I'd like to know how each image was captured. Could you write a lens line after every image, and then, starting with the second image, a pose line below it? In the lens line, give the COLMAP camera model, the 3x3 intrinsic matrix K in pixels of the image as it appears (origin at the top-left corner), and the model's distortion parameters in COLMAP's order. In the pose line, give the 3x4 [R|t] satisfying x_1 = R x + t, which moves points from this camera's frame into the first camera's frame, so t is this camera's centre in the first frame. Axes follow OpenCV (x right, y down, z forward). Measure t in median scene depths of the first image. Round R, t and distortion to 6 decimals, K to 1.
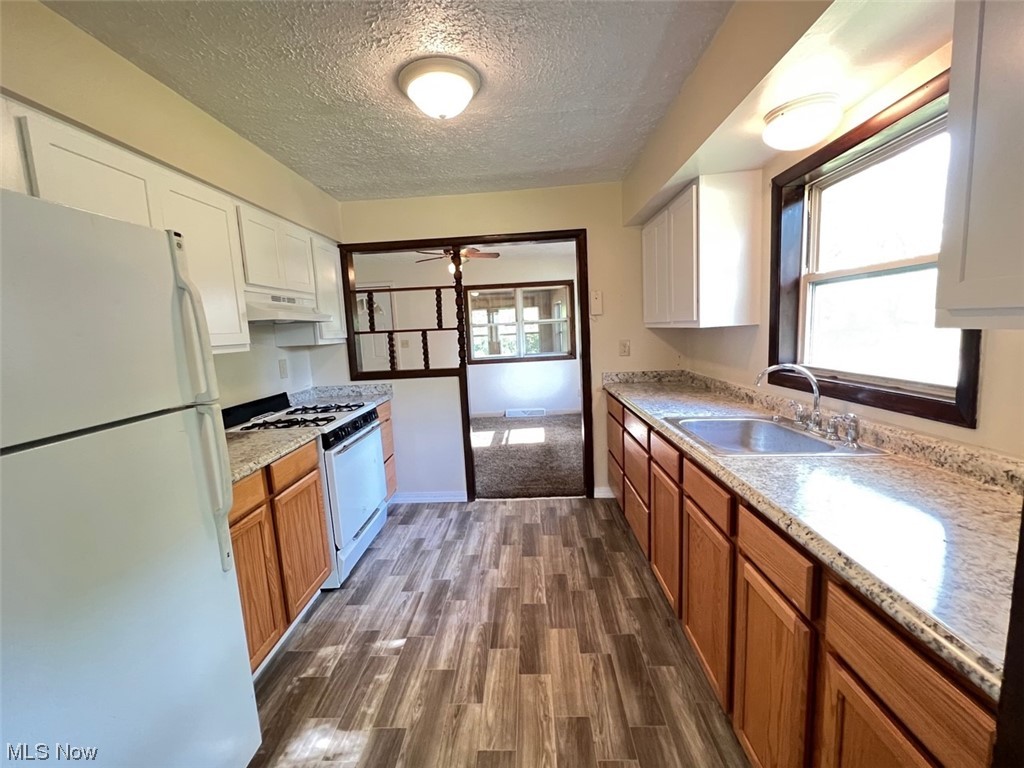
lens RADIAL K [[428.6, 0, 512.8], [0, 428.6, 384.3], [0, 0, 1]] dist [0.000572, -0.000042]
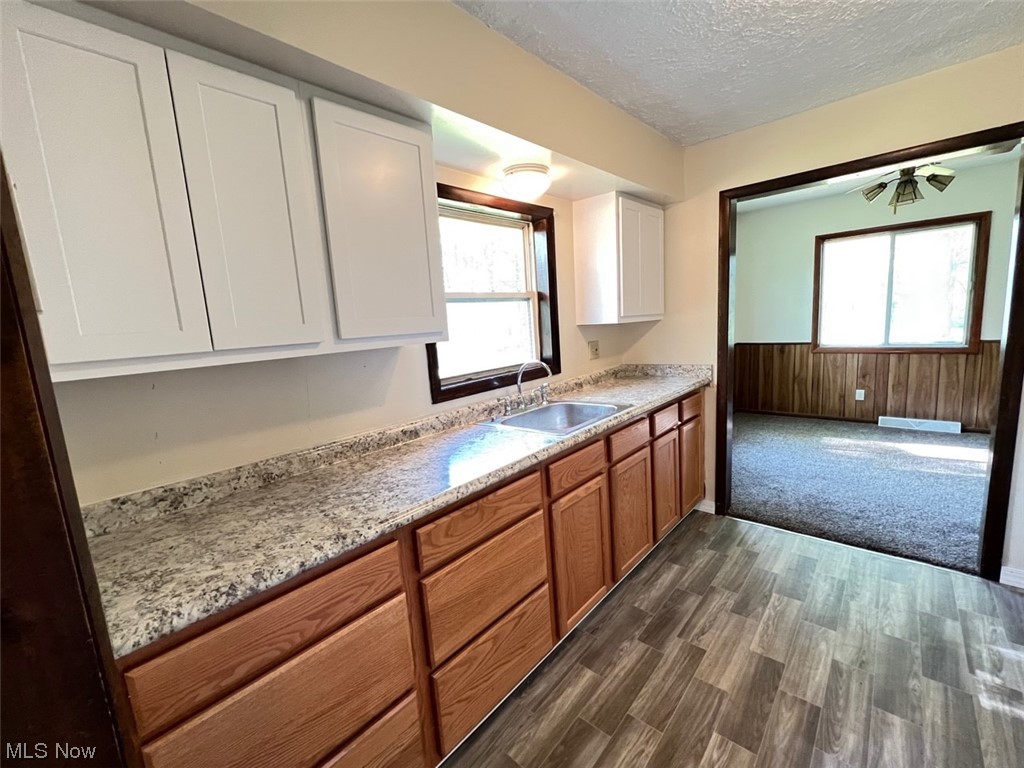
lens RADIAL K [[428.6, 0, 512.2], [0, 428.6, 382.5], [0, 0, 1]] dist [0.000572, -0.000042]
pose [[-0.761817, 0.007427, 0.647750, -0.132954], [0.186565, 0.960082, 0.208411, -0.227774], [-0.620345, 0.279619, -0.732793, 1.729117]]
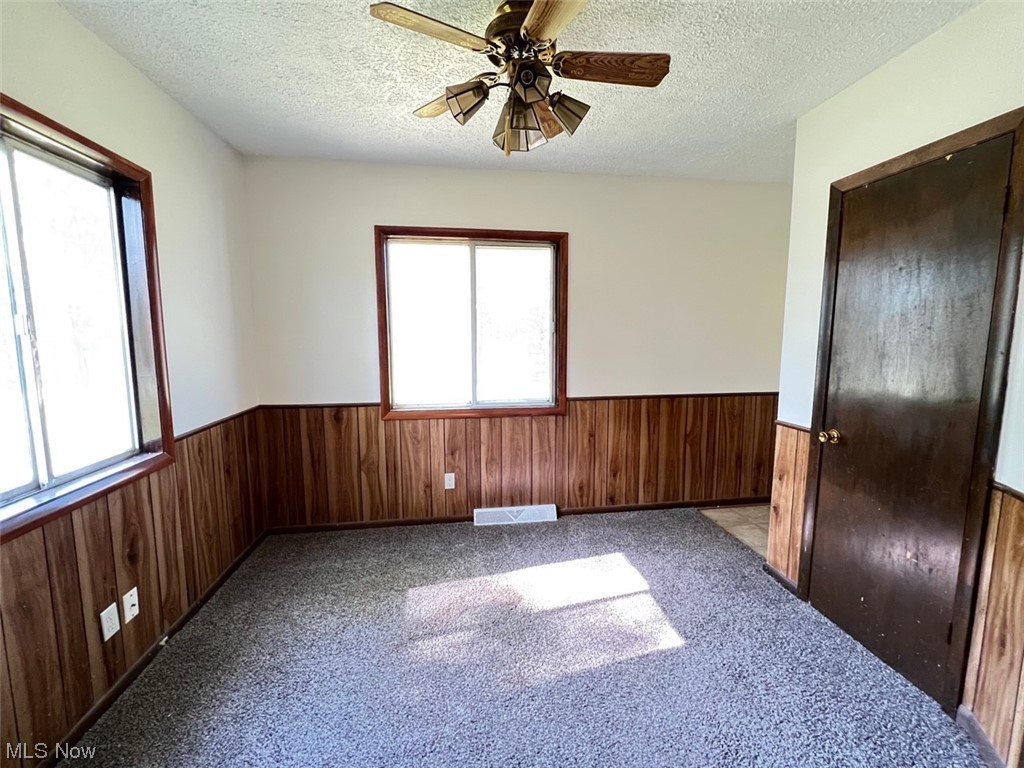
lens RADIAL K [[428.6, 0, 509.9], [0, 428.6, 381.9], [0, 0, 1]] dist [0.000572, -0.000042]
pose [[-0.983013, 0.074479, -0.167746, -0.038594], [0.030553, 0.967615, 0.250575, -0.030866], [0.180976, 0.241193, -0.953454, 0.186419]]
